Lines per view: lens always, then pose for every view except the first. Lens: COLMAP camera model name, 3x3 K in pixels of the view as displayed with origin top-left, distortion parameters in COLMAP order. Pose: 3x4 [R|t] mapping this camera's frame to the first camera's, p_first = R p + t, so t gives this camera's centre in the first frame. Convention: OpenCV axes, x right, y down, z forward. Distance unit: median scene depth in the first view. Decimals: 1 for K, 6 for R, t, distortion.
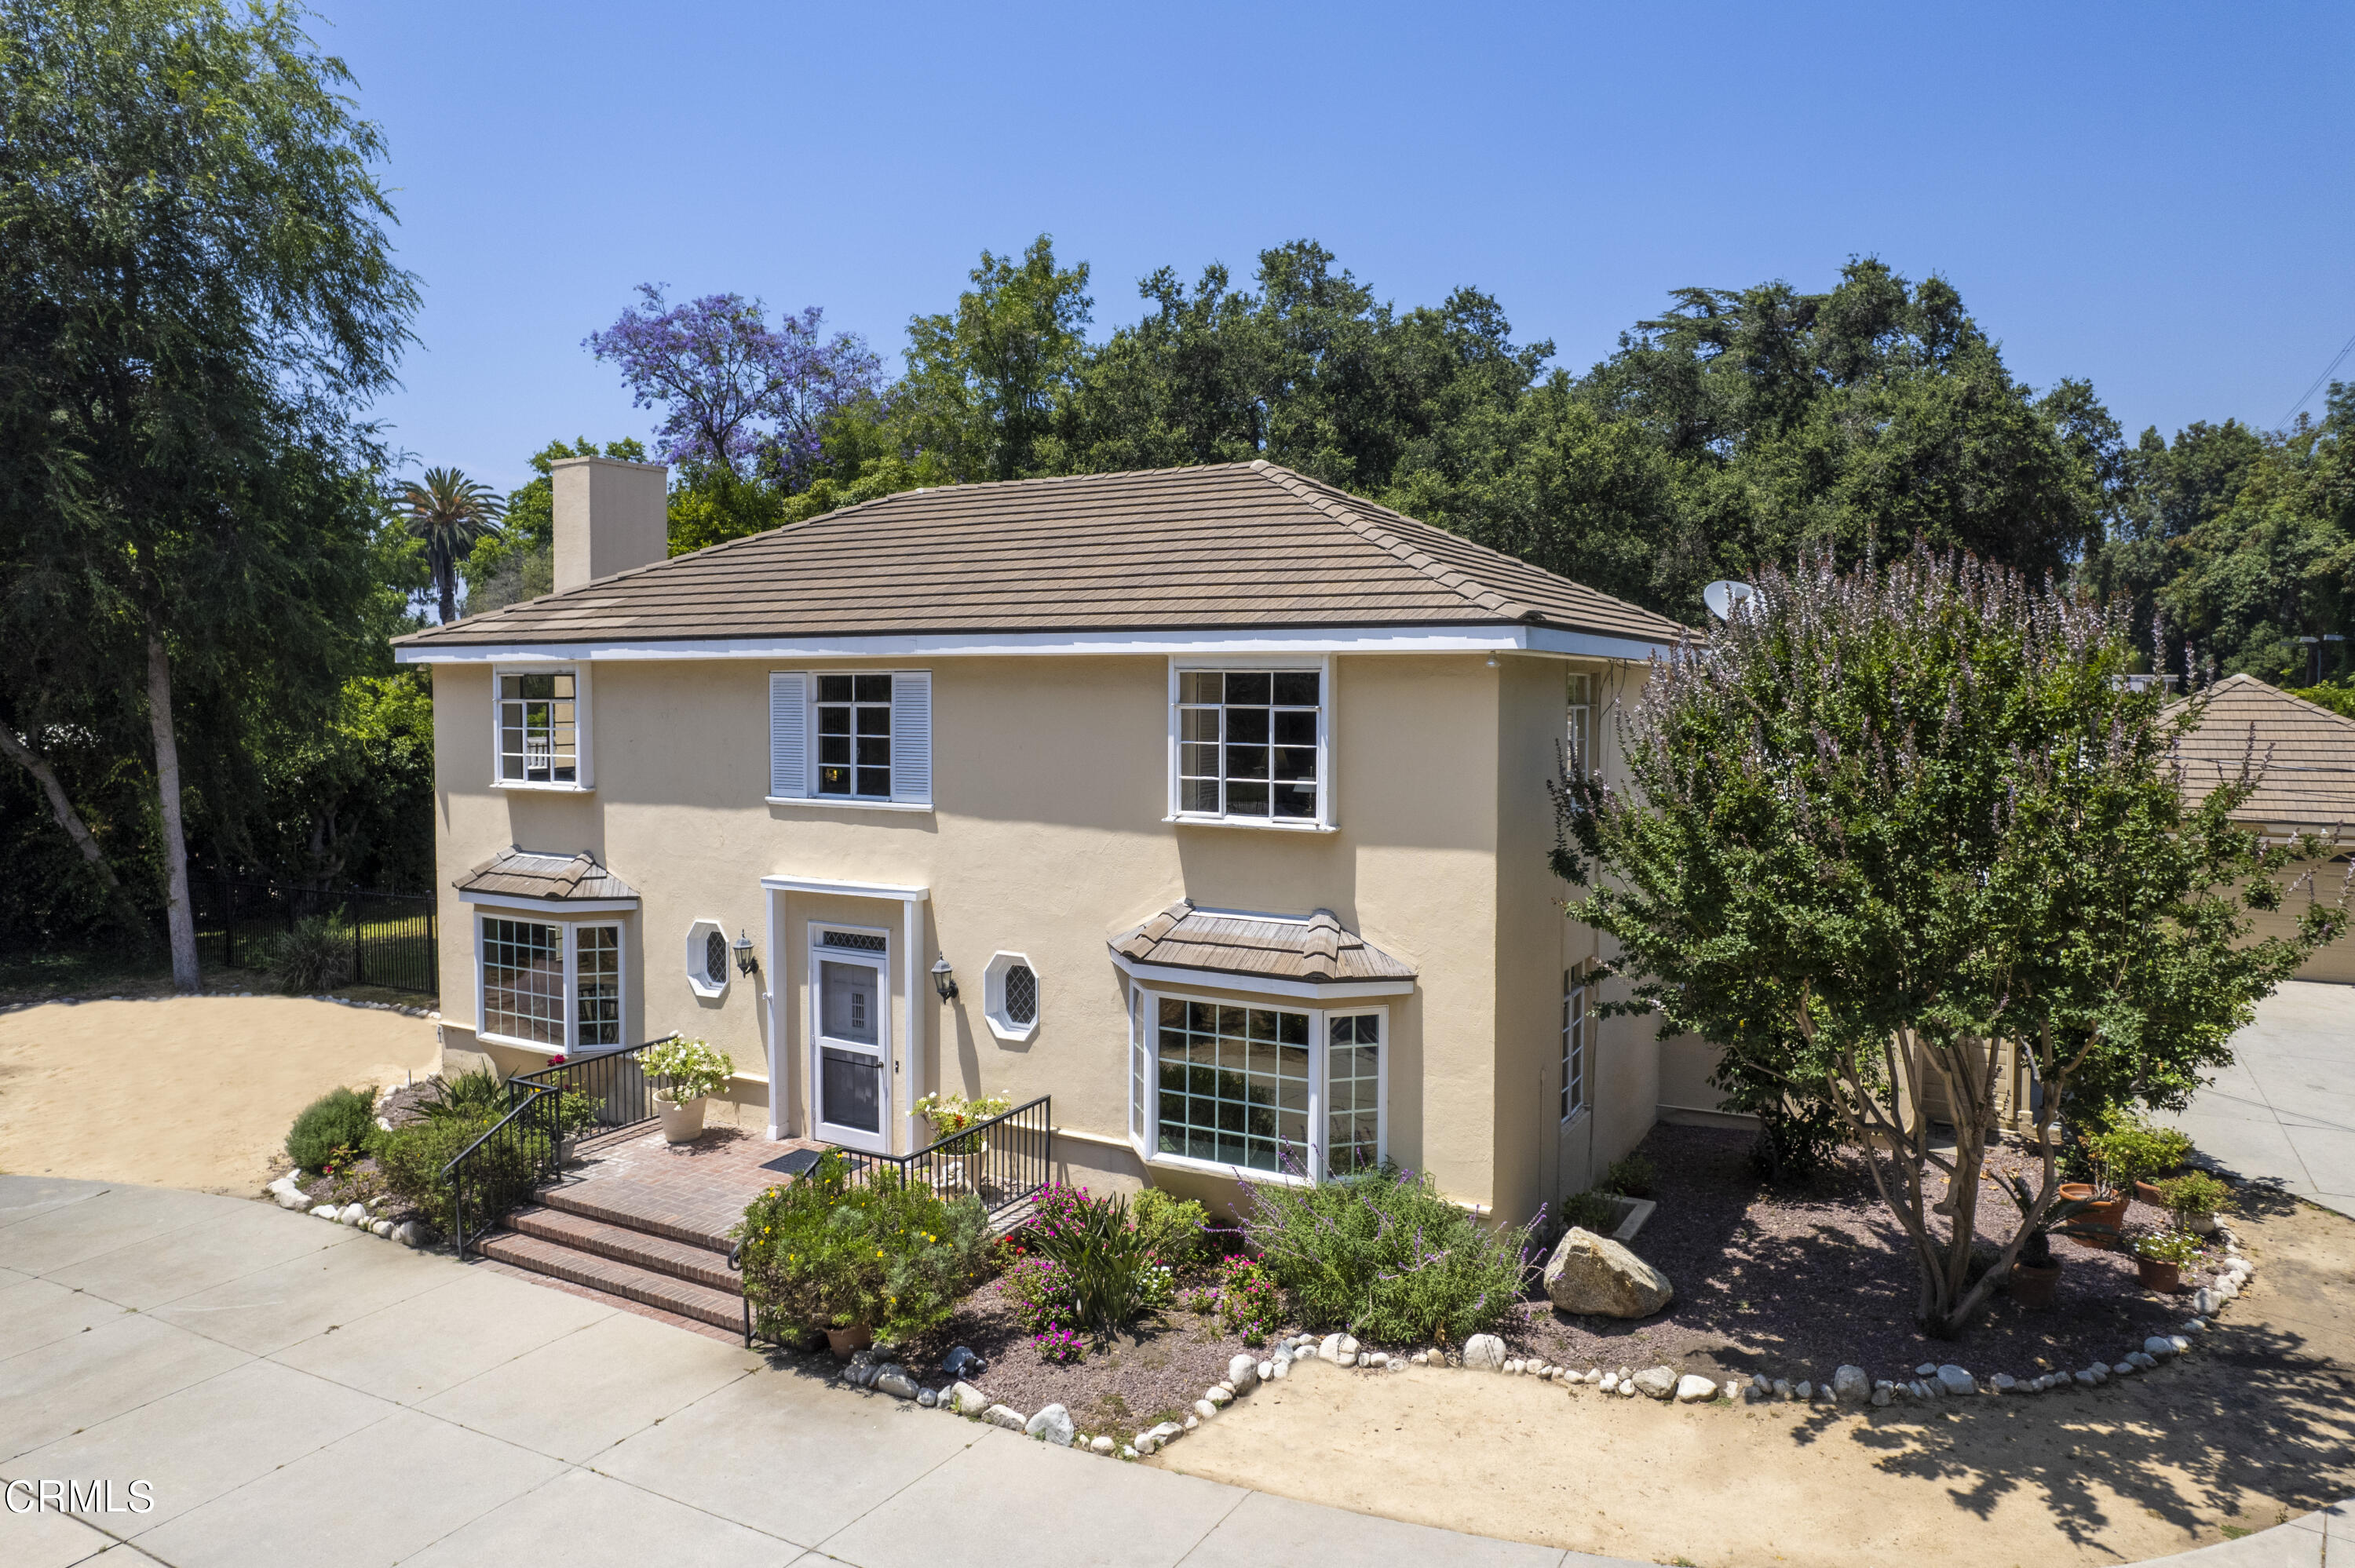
lens RADIAL K [[1473.9, 0, 1175.7], [0, 1473.9, 771.6], [0, 0, 1]] dist [-0.030092, 0.011692]
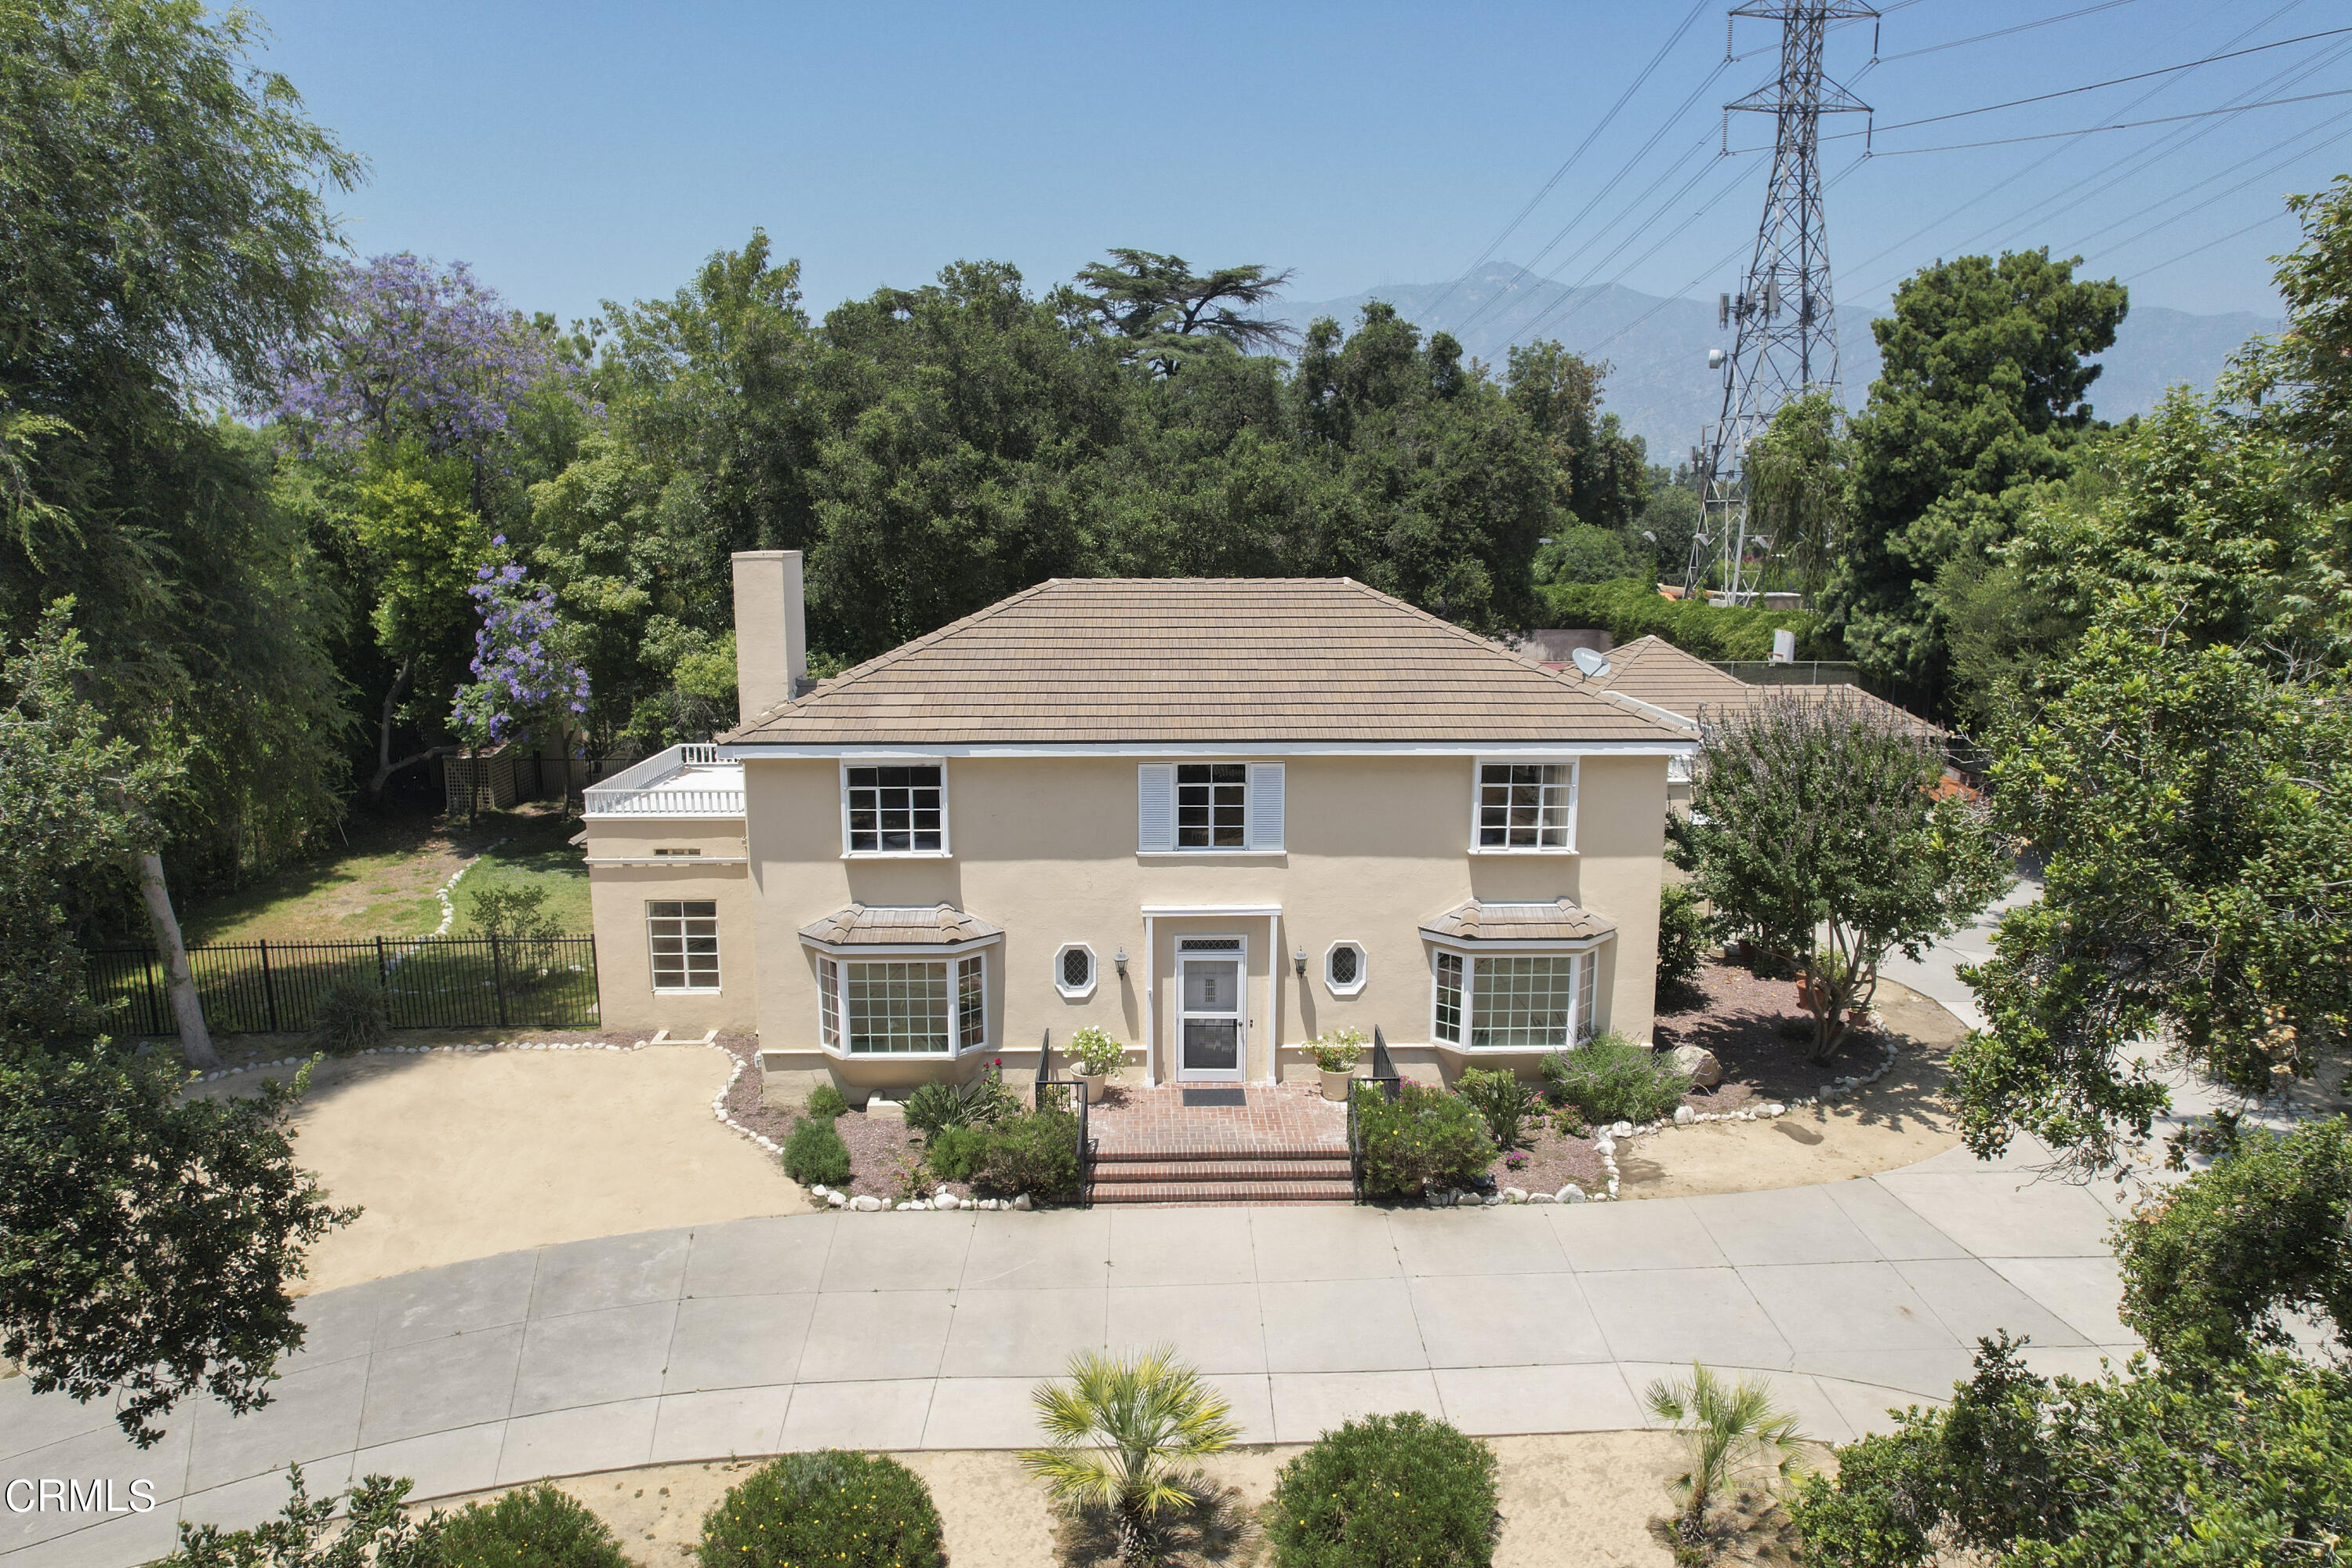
lens RADIAL K [[1472.2, 0, 1171.6], [0, 1472.2, 779.1], [0, 0, 1]] dist [-0.030092, 0.011692]
pose [[0.857980, -0.088994, 0.505916, -0.990455], [0.028381, 0.991587, 0.126295, -0.236306], [-0.512899, -0.094000, 0.853287, -0.212965]]
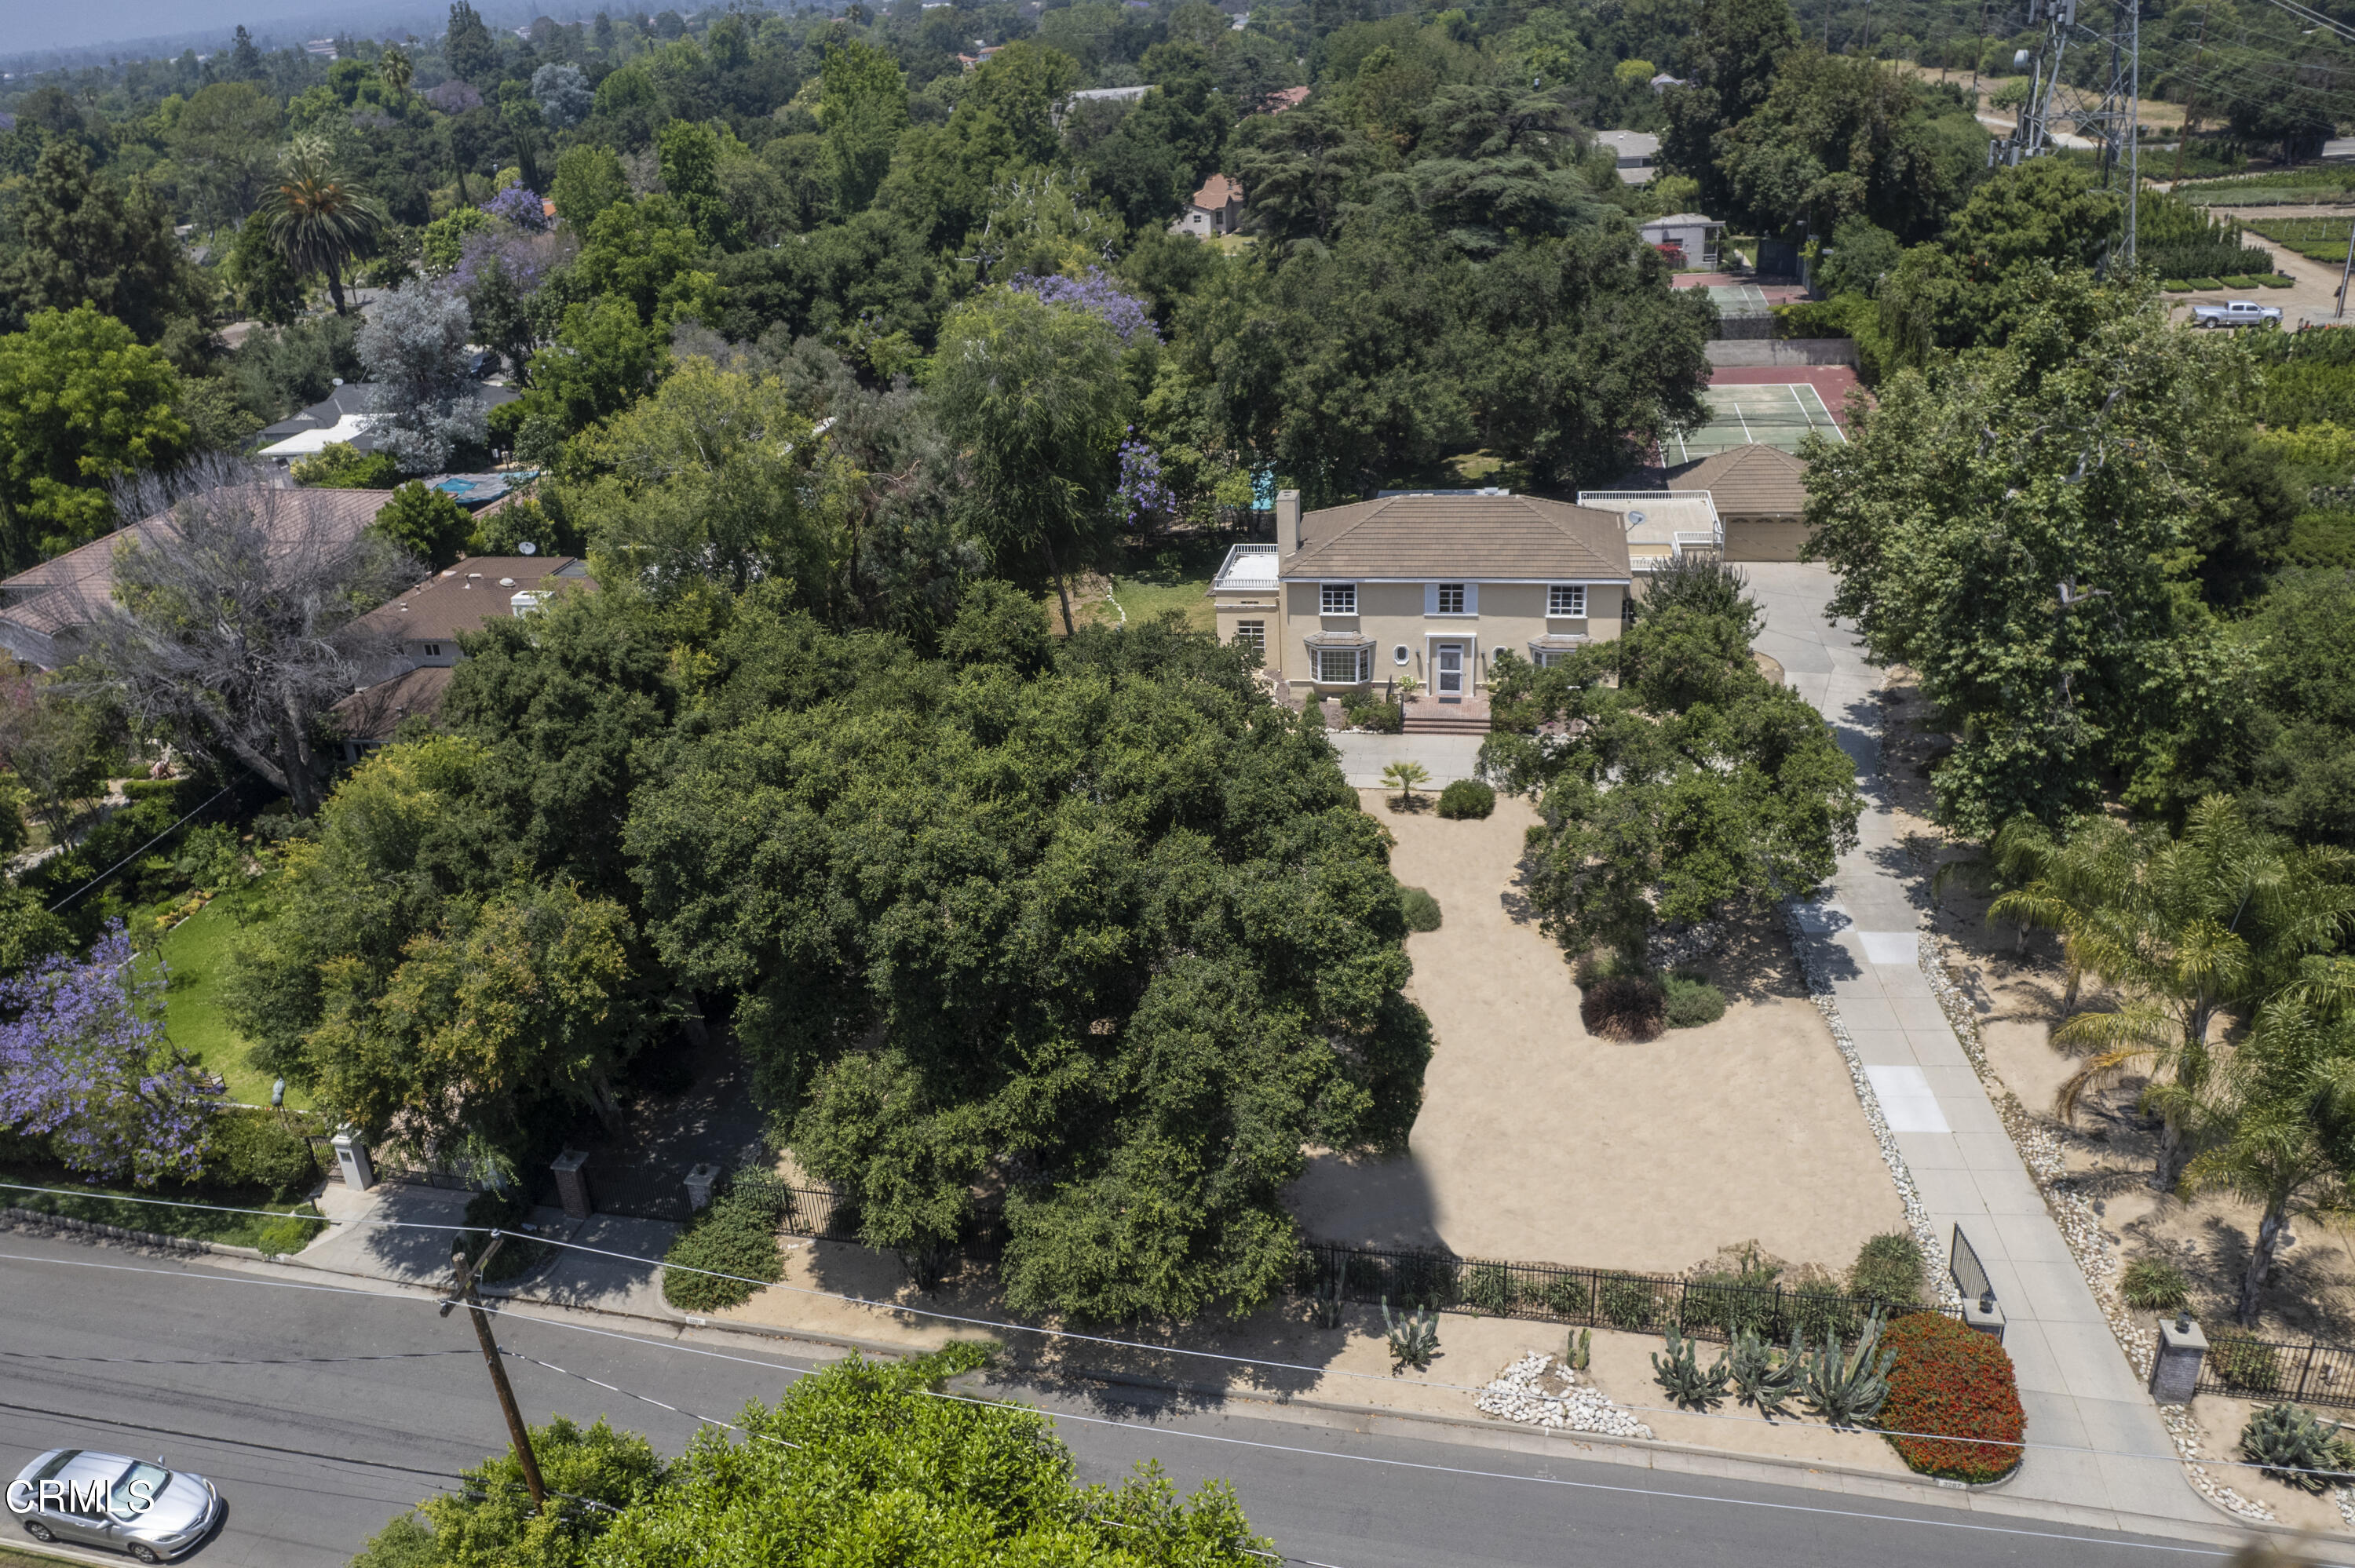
lens RADIAL K [[1473.9, 0, 1169.5], [0, 1473.9, 772.3], [0, 0, 1]] dist [-0.030092, 0.011692]
pose [[0.951836, -0.179923, 0.248266, -2.052148], [0.078086, 0.925271, 0.371183, -1.145829], [-0.296498, -0.333919, 0.894755, -2.547227]]
